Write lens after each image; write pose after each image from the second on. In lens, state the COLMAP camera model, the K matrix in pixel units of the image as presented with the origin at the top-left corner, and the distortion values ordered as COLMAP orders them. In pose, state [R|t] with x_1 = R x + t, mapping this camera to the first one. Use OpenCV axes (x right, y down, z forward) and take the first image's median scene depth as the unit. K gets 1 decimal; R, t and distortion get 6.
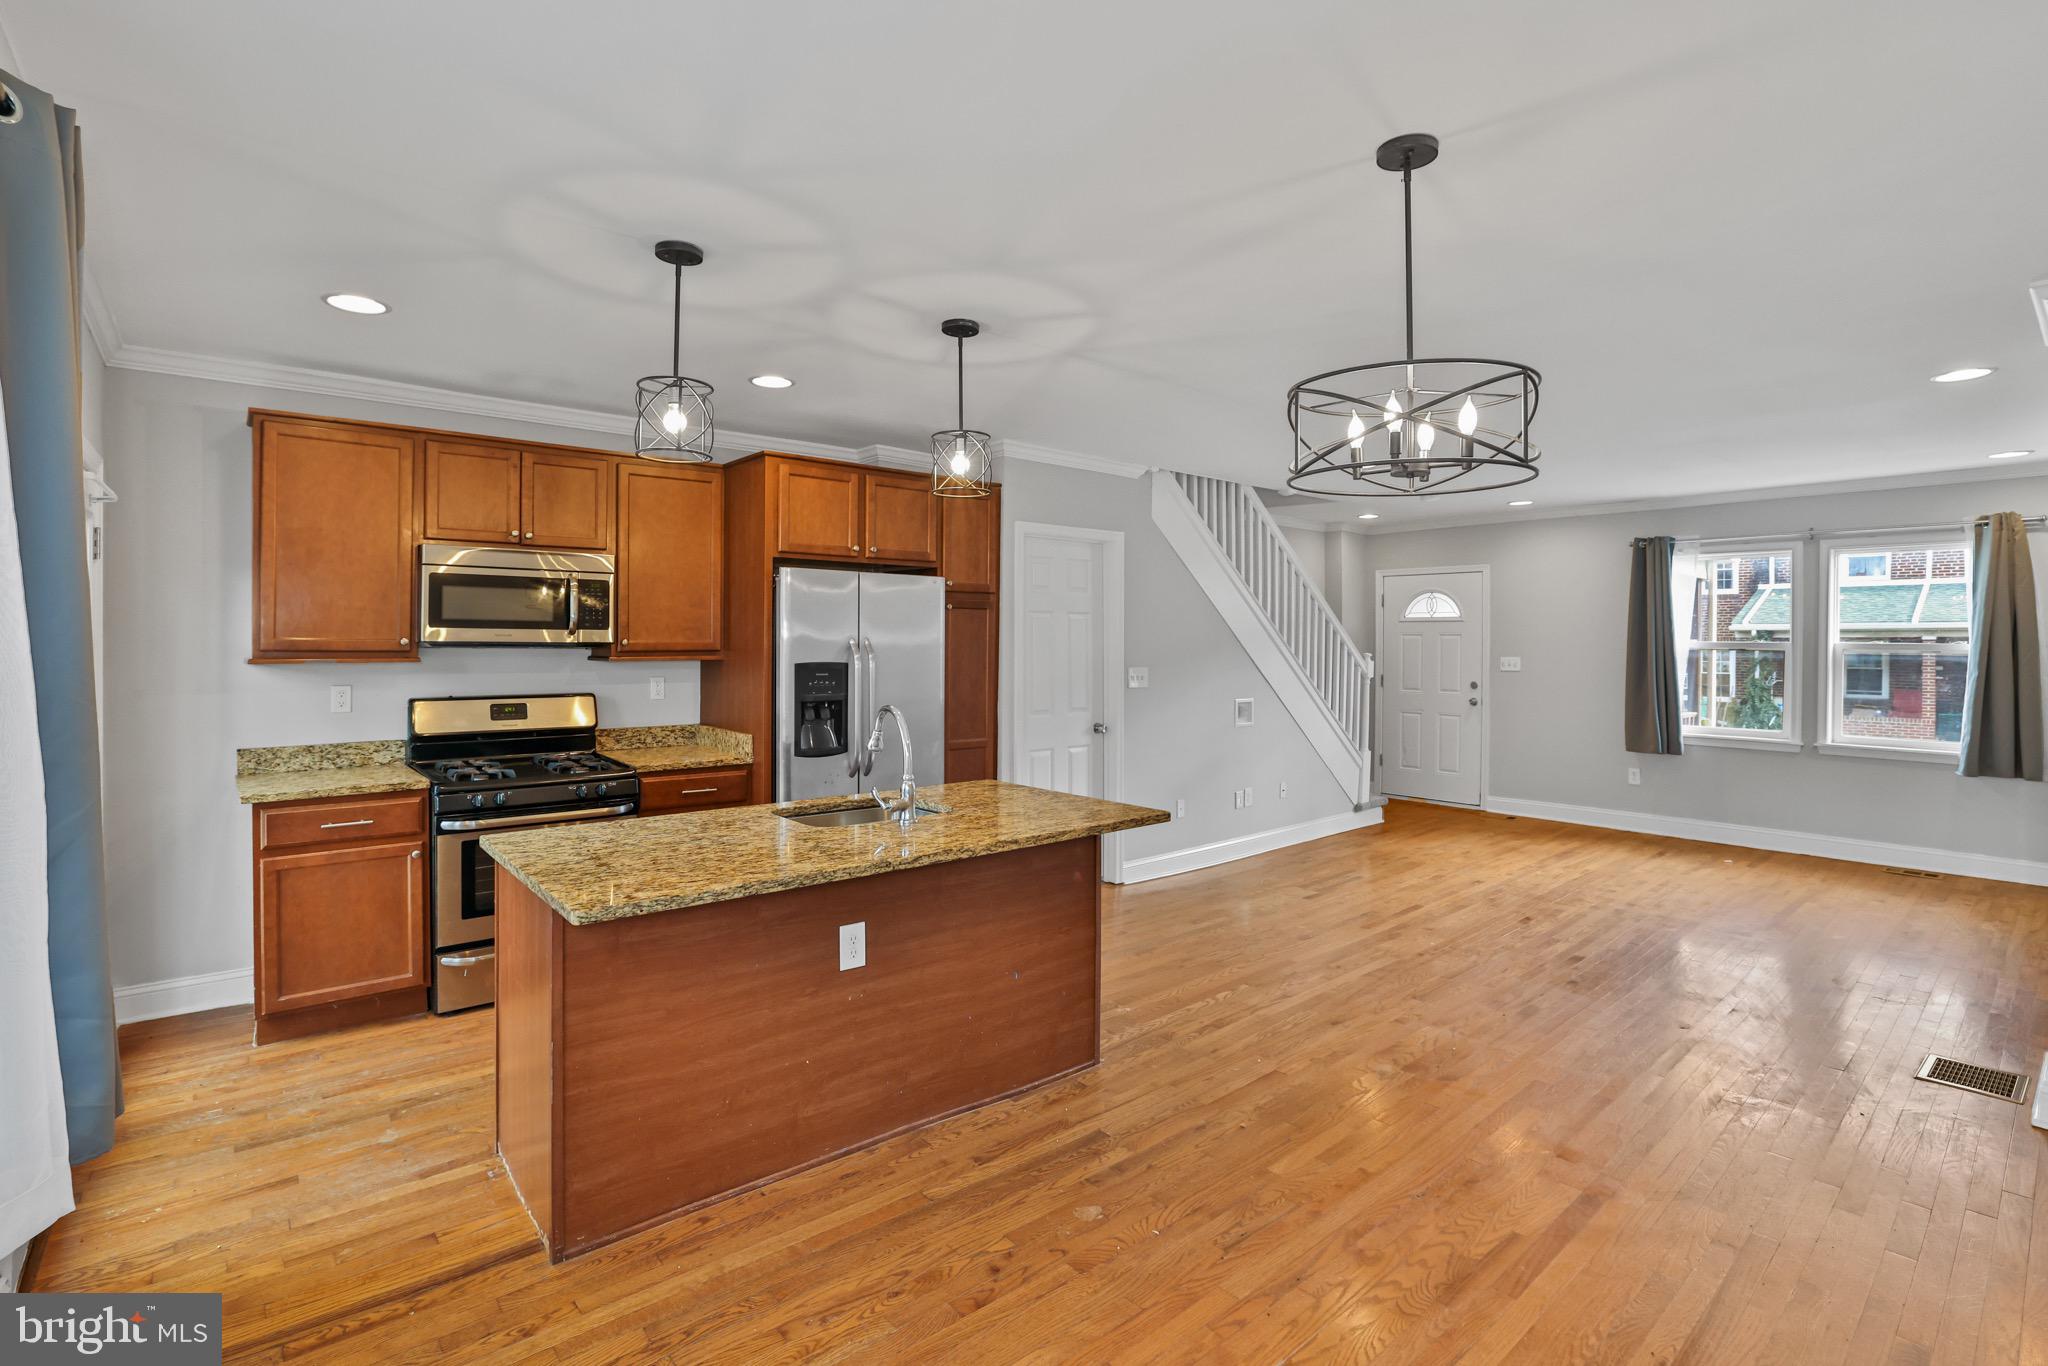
lens RADIAL K [[933.9, 0, 1014.3], [0, 933.9, 644.4], [0, 0, 1]] dist [-0.050274, 0.017931]
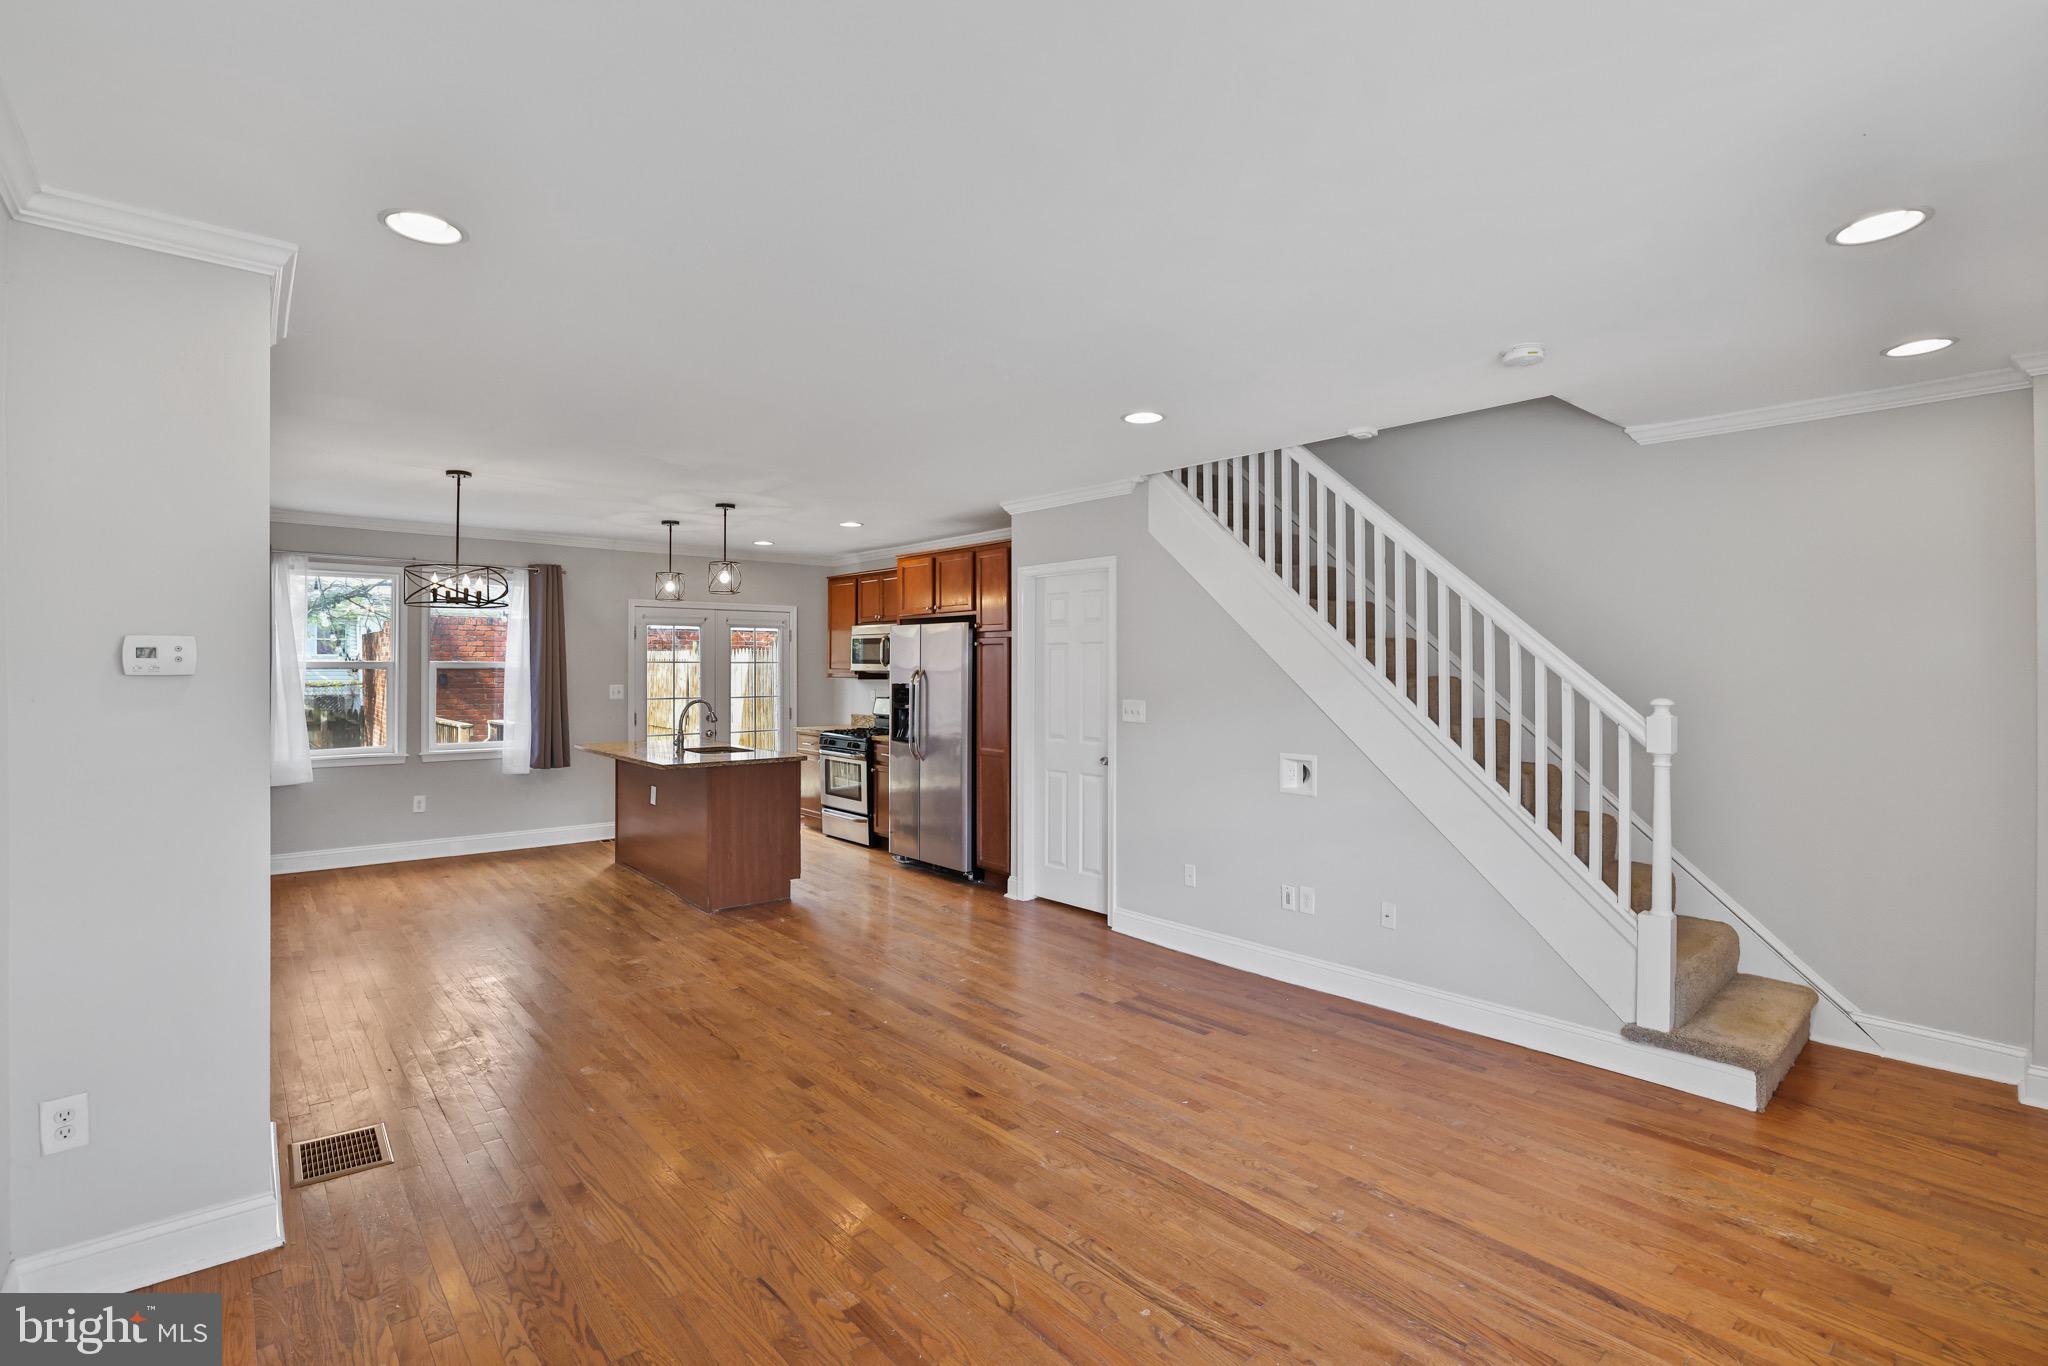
lens RADIAL K [[933.9, 0, 1014.3], [0, 933.9, 644.4], [0, 0, 1]] dist [-0.050274, 0.017931]
pose [[0.022685, -0.027666, -0.999360, 1.428730], [-0.006641, 0.999591, -0.027823, -0.004728], [0.999721, 0.007268, 0.022492, 1.179601]]
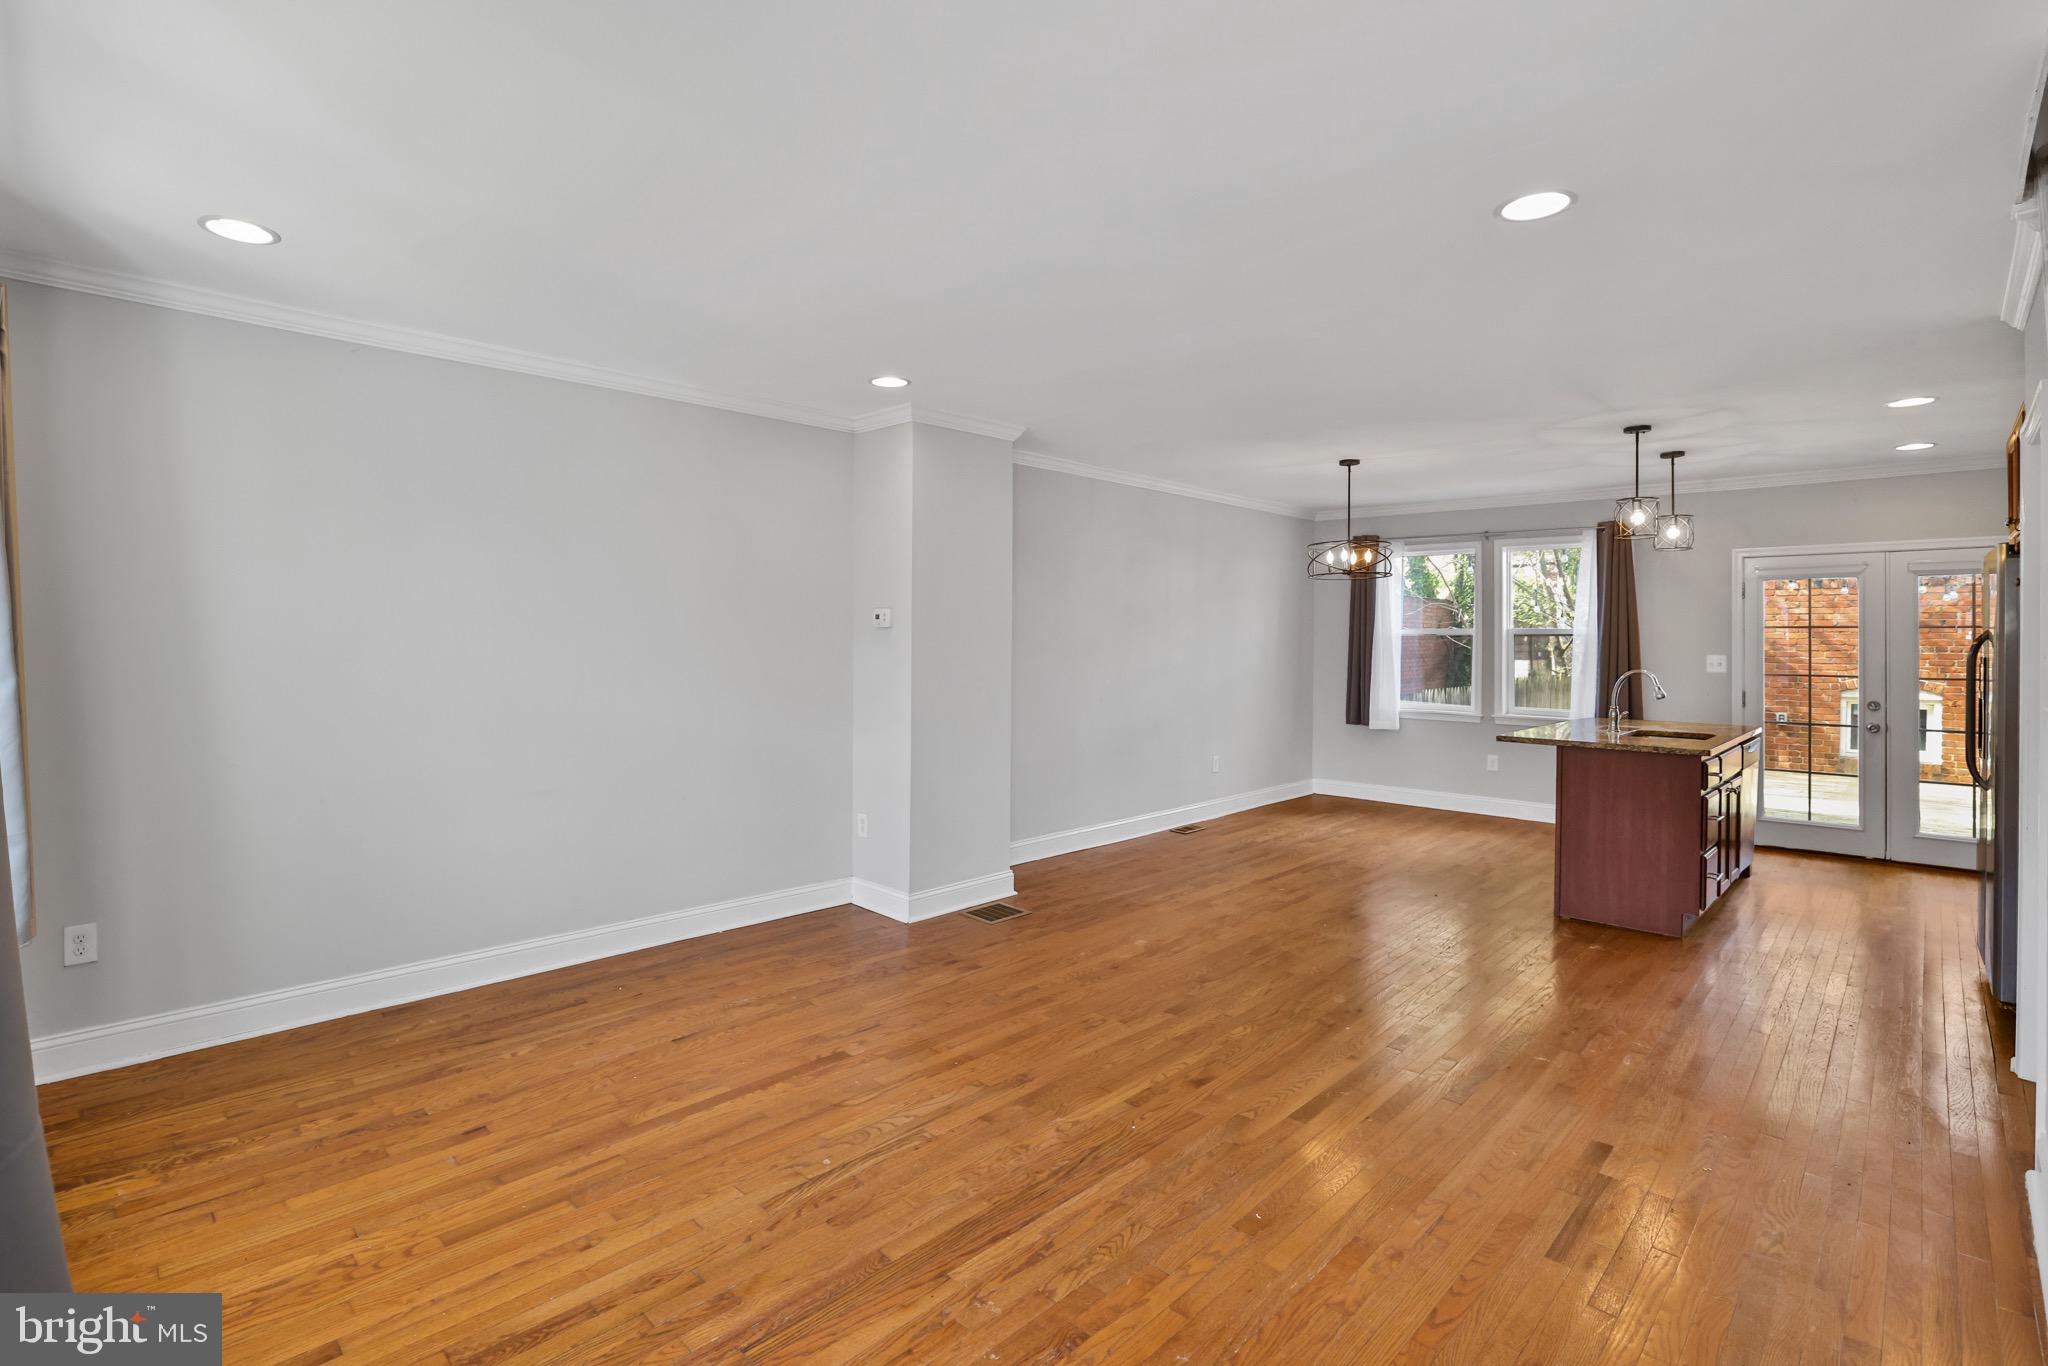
lens RADIAL K [[973.8, 0, 992.0], [0, 973.8, 626.1], [0, 0, 1]] dist [-0.048194, 0.021811]
pose [[-0.994648, -0.012575, -0.102553, 0.888947], [-0.012139, 0.999914, -0.004879, 0.003731], [0.102606, -0.003608, -0.994716, 1.883714]]
